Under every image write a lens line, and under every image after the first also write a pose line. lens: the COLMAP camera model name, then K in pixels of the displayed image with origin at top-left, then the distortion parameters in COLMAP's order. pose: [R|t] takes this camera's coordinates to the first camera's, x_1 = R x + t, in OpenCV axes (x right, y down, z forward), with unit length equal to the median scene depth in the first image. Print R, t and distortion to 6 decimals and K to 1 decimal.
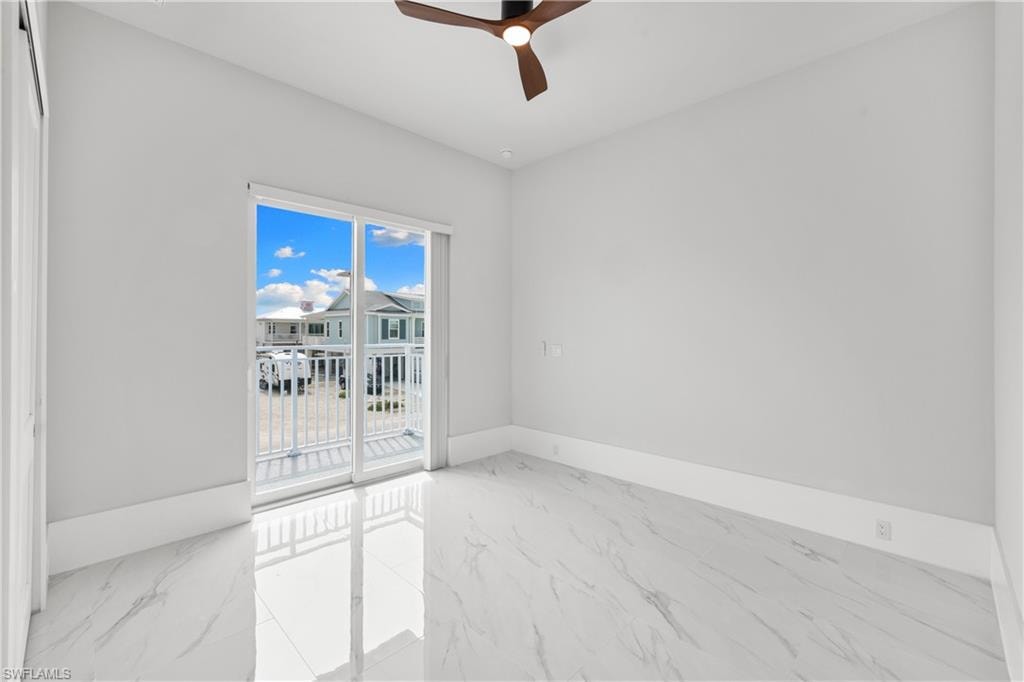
lens RADIAL K [[433.6, 0, 508.3], [0, 433.6, 333.2], [0, 0, 1]] dist [-0.001428, -0.000418]
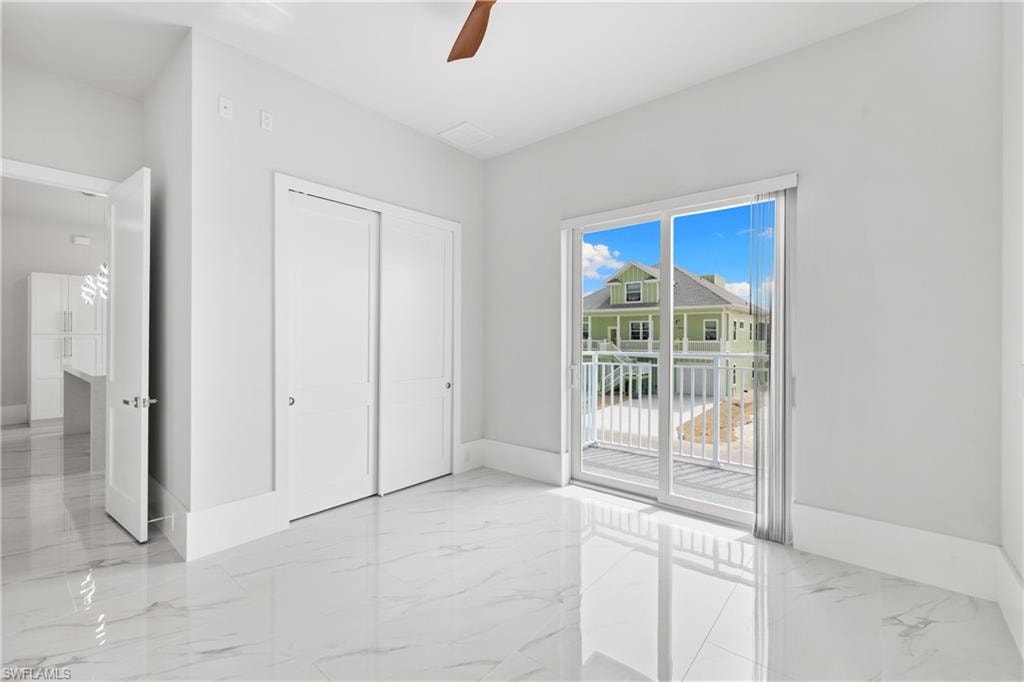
lens RADIAL K [[433.6, 0, 508.4], [0, 433.6, 339.1], [0, 0, 1]] dist [-0.001428, -0.000418]
pose [[0.063129, -0.001899, -0.998004, 0.535318], [0.001770, 0.999997, -0.001790, 0.000821], [0.998004, -0.001653, 0.063132, 0.609817]]
